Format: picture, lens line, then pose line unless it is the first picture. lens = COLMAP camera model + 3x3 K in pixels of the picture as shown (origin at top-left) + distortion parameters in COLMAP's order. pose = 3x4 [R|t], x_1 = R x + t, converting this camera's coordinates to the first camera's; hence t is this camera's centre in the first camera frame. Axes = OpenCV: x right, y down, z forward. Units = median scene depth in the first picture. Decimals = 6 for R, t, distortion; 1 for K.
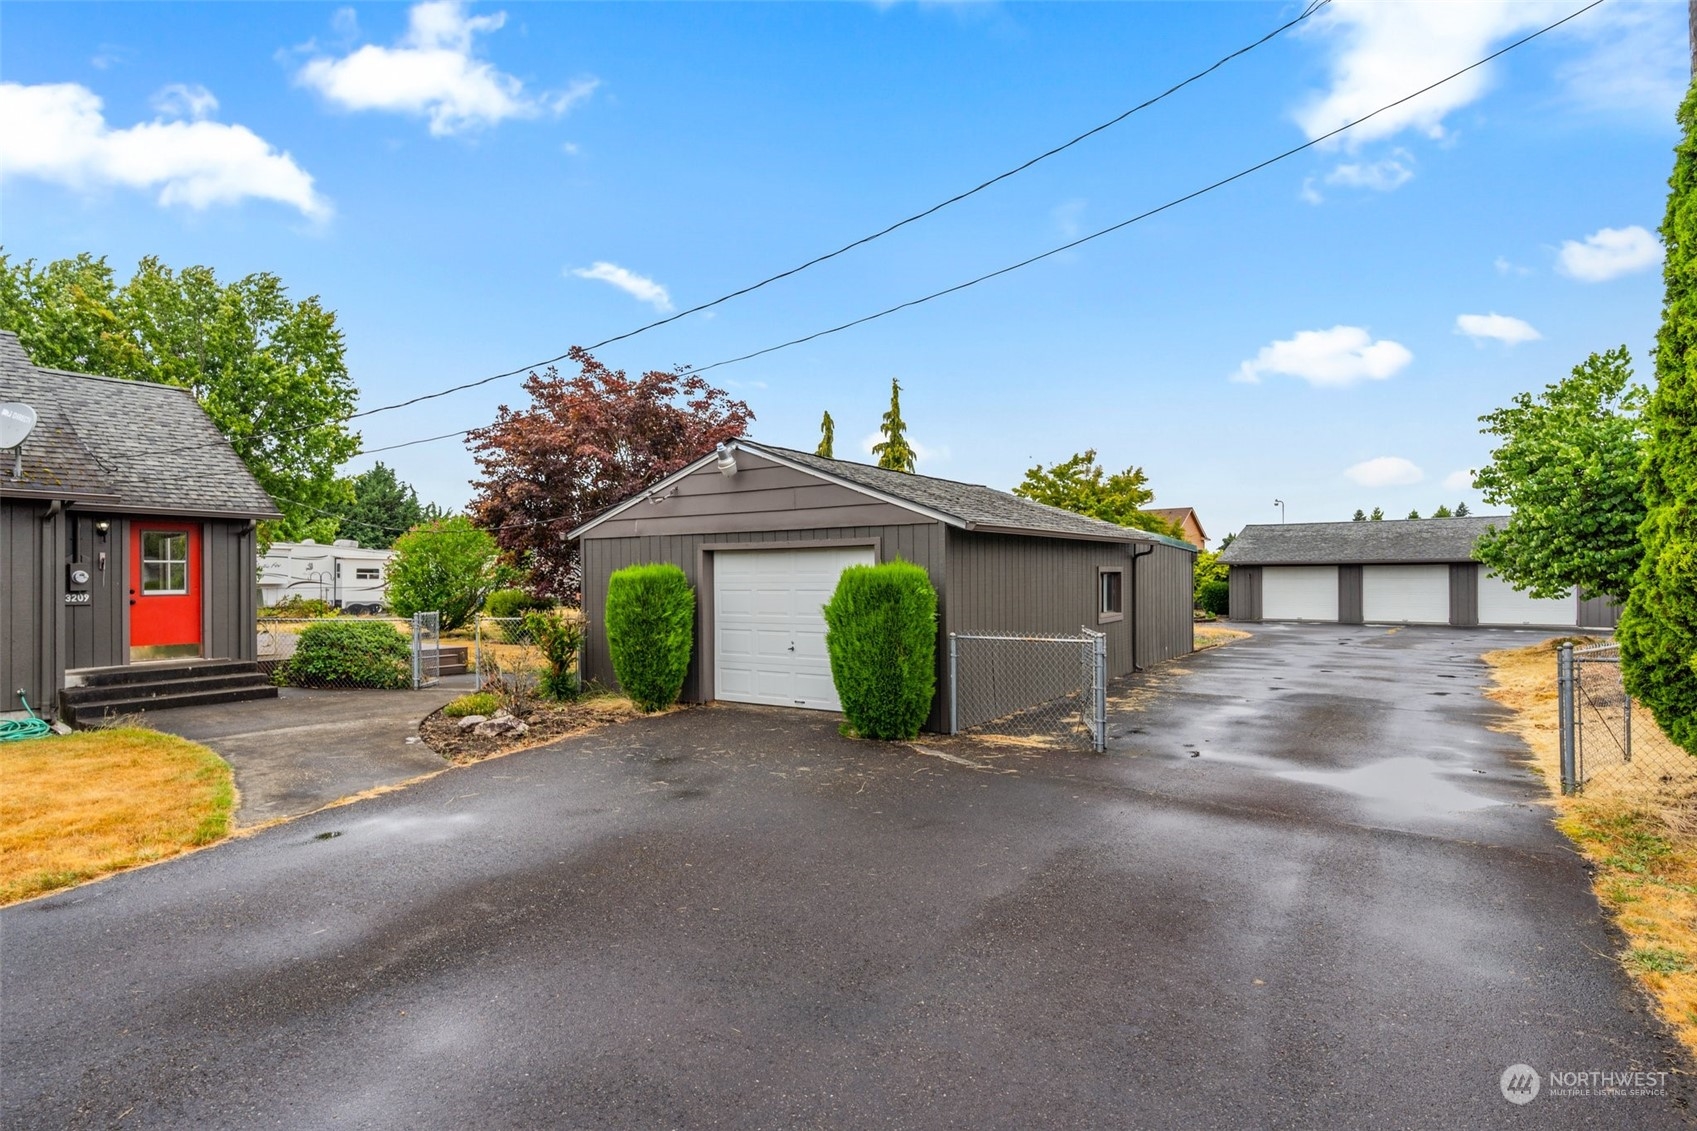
lens RADIAL K [[894.8, 0, 851.0], [0, 894.8, 571.1], [0, 0, 1]] dist [-0.011578, 0.004692]
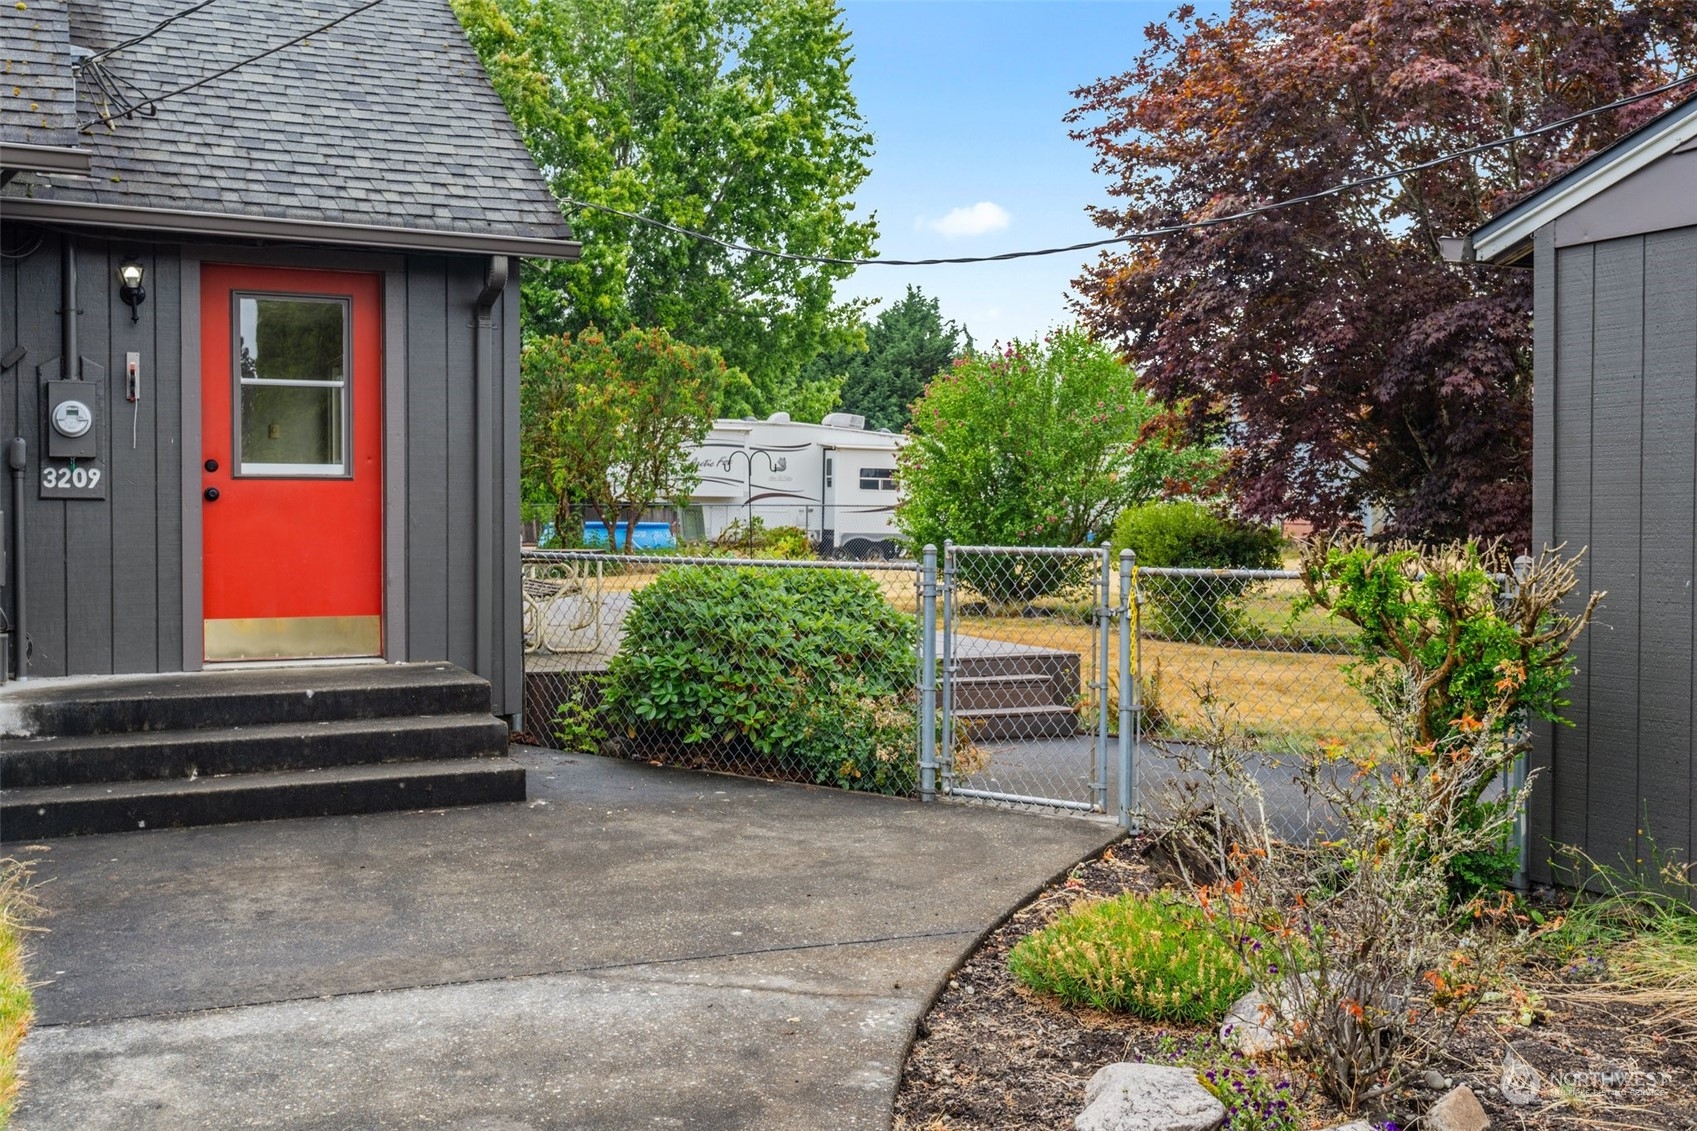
lens RADIAL K [[1701.9, 0, 856.2], [0, 1701.9, 553.4], [0, 0, 1]] dist [-0.016015, 0.000000]
pose [[0.866091, 0.023876, -0.499316, -0.219862], [-0.006422, 0.999308, 0.036644, 0.028473], [0.499845, -0.028530, 0.865645, 0.484601]]
